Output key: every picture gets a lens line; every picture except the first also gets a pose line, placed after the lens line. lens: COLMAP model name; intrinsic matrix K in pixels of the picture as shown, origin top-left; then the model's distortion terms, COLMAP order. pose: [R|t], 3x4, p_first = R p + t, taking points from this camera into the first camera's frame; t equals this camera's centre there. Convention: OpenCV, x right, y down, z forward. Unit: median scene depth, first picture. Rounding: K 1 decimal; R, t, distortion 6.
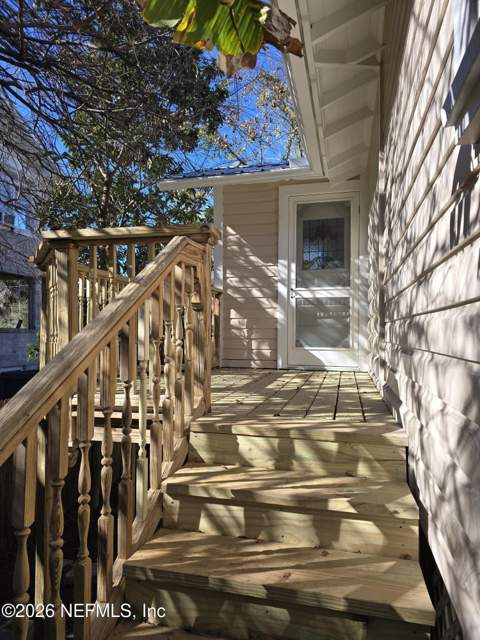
lens RADIAL K [[424.9, 0, 240.0], [0, 424.9, 320.0], [0, 0, 1]] dist [0.028988, -0.002539]
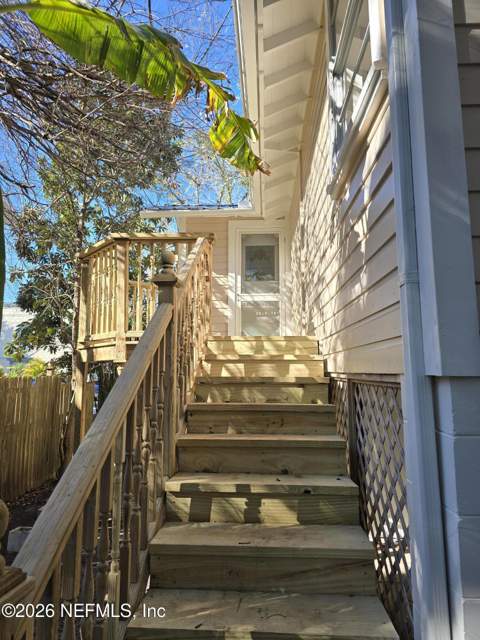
lens RADIAL K [[424.9, 0, 240.0], [0, 424.9, 320.0], [0, 0, 1]] dist [0.028988, -0.002539]
pose [[0.981614, 0.016776, 0.190136, -0.139590], [0.000556, 0.995875, -0.090739, 0.143280], [-0.190874, 0.089176, 0.977556, -0.354342]]
